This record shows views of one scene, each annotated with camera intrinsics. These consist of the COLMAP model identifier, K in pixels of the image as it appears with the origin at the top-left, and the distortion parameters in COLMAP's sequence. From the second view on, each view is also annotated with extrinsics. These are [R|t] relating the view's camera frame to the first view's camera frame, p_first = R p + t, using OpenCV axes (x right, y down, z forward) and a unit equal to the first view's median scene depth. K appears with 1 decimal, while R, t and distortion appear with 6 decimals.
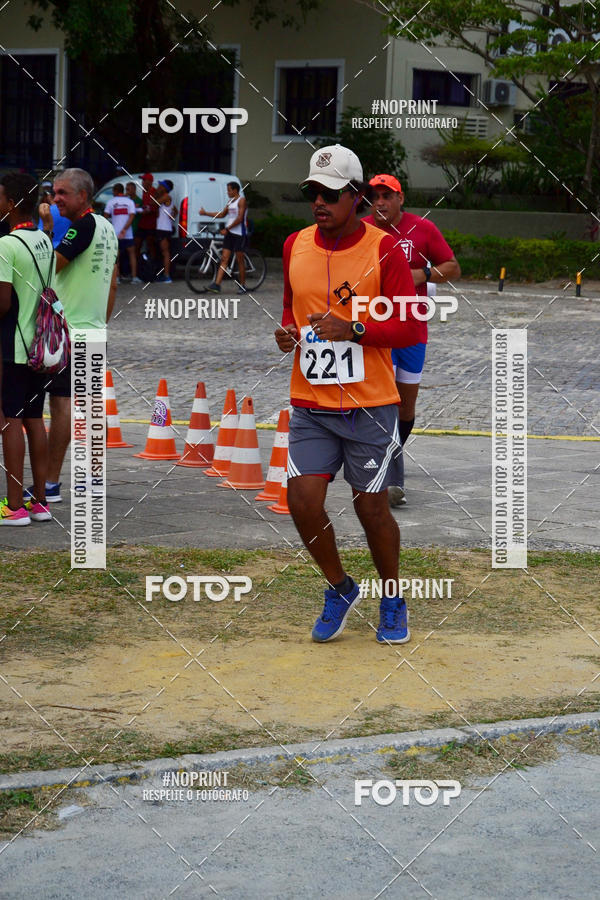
lens RADIAL K [[2430.3, 0, 302.7], [0, 2430.3, 450.0], [0, 0, 1]] dist [0.017544, 0.593107]
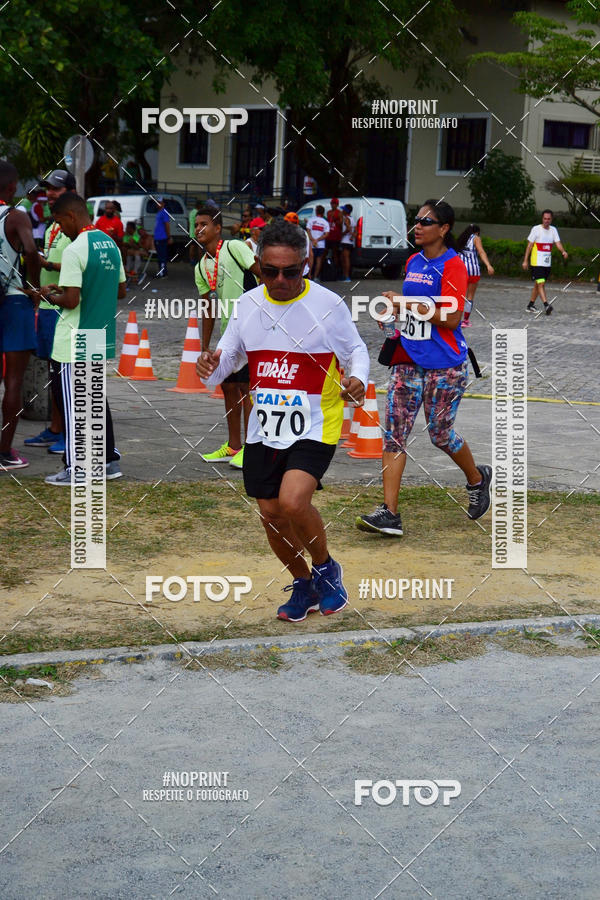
lens RADIAL K [[1815.3, 0, 341.3], [0, 1815.3, 448.0], [0, 0, 1]] dist [-0.032787, 0.226820]
pose [[0.993537, 0.021701, -0.111413, 0.105012], [-0.019406, 0.999577, 0.021649, 0.000004], [0.111836, -0.019347, 0.993538, 0.041078]]
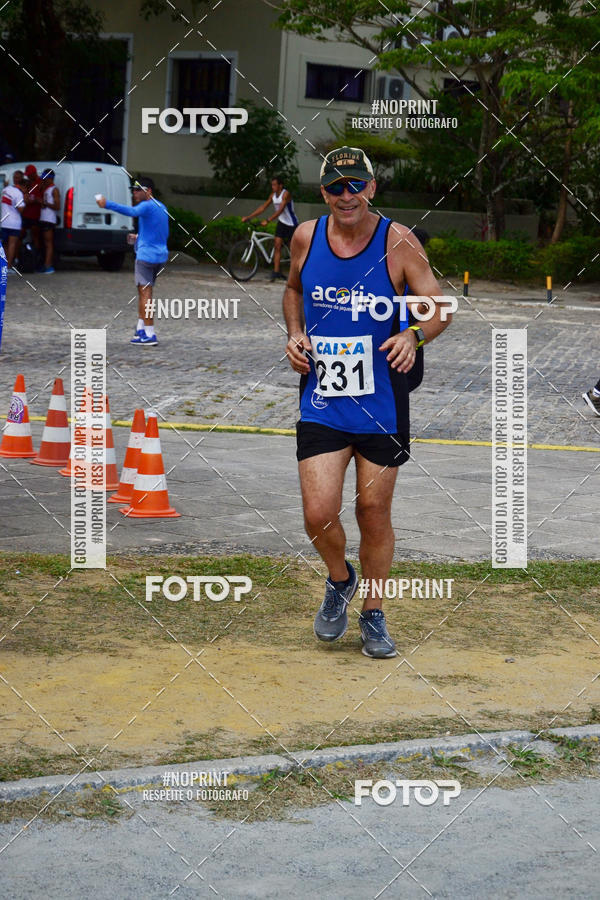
lens RADIAL K [[2383.3, 0, 322.3], [0, 2383.3, 449.8], [0, 0, 1]] dist [0.011210, 0.422376]
pose [[0.999031, 0.017080, 0.040554, 0.031678], [-0.017258, 0.999843, 0.004034, -0.006447], [-0.040479, -0.004730, 0.999169, 0.059066]]
